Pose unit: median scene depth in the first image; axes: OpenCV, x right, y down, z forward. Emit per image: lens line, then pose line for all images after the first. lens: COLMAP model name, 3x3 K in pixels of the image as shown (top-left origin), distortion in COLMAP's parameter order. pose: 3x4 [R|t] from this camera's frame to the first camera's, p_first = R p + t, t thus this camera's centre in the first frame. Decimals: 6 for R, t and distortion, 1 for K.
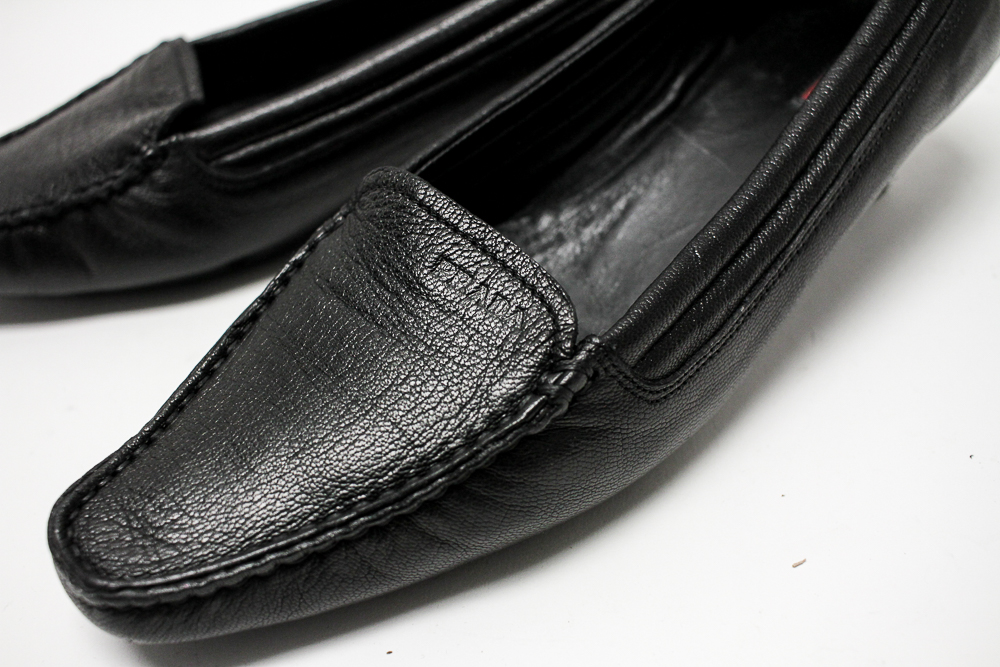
lens RADIAL K [[1187.7, 0, 496.6], [0, 1187.7, 332.7], [0, 0, 1]] dist [-0.109435, 0.000000]
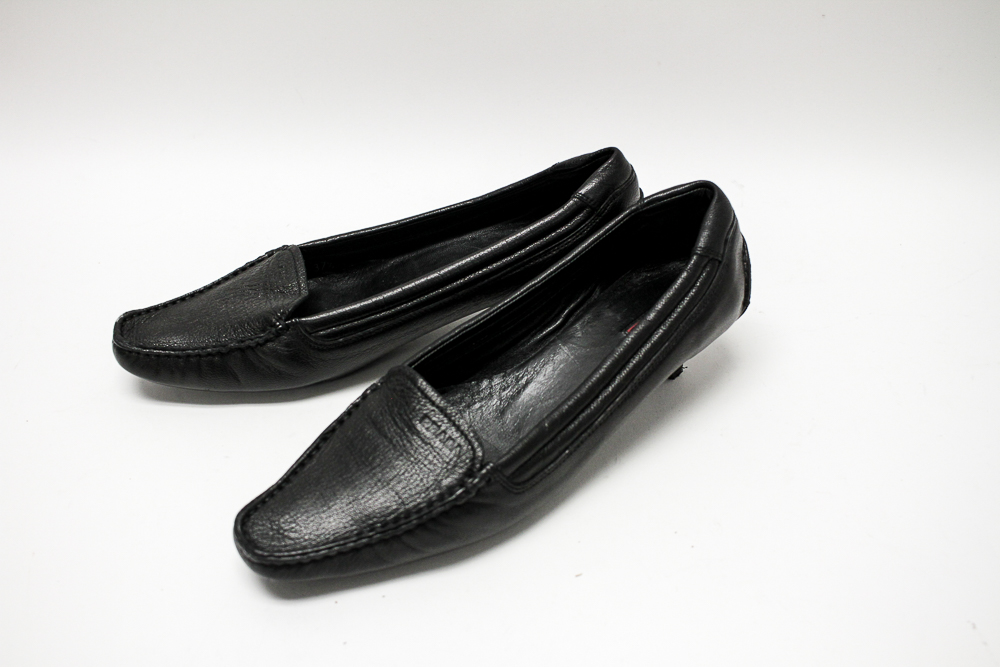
lens RADIAL K [[1187.7, 0, 504.3], [0, 1187.7, 334.4], [0, 0, 1]] dist [-0.109435, 0.000000]
pose [[0.994967, 0.100024, 0.006010, 0.066631], [-0.100094, 0.994894, 0.012921, -0.250694], [-0.004687, -0.013457, 0.999898, -1.132090]]
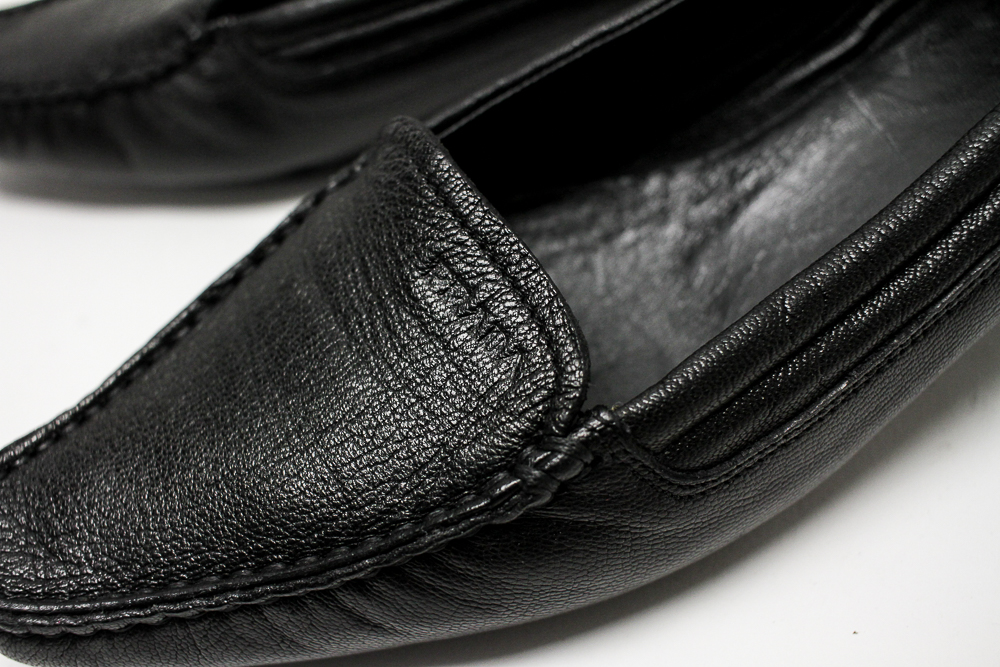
lens RADIAL K [[1187.7, 0, 496.6], [0, 1187.7, 341.0], [0, 0, 1]] dist [-0.109435, 0.000000]
pose [[0.959466, 0.174753, -0.221104, 0.164311], [-0.133599, 0.972820, 0.189139, -0.159252], [0.248147, -0.151933, 0.956734, 0.275873]]
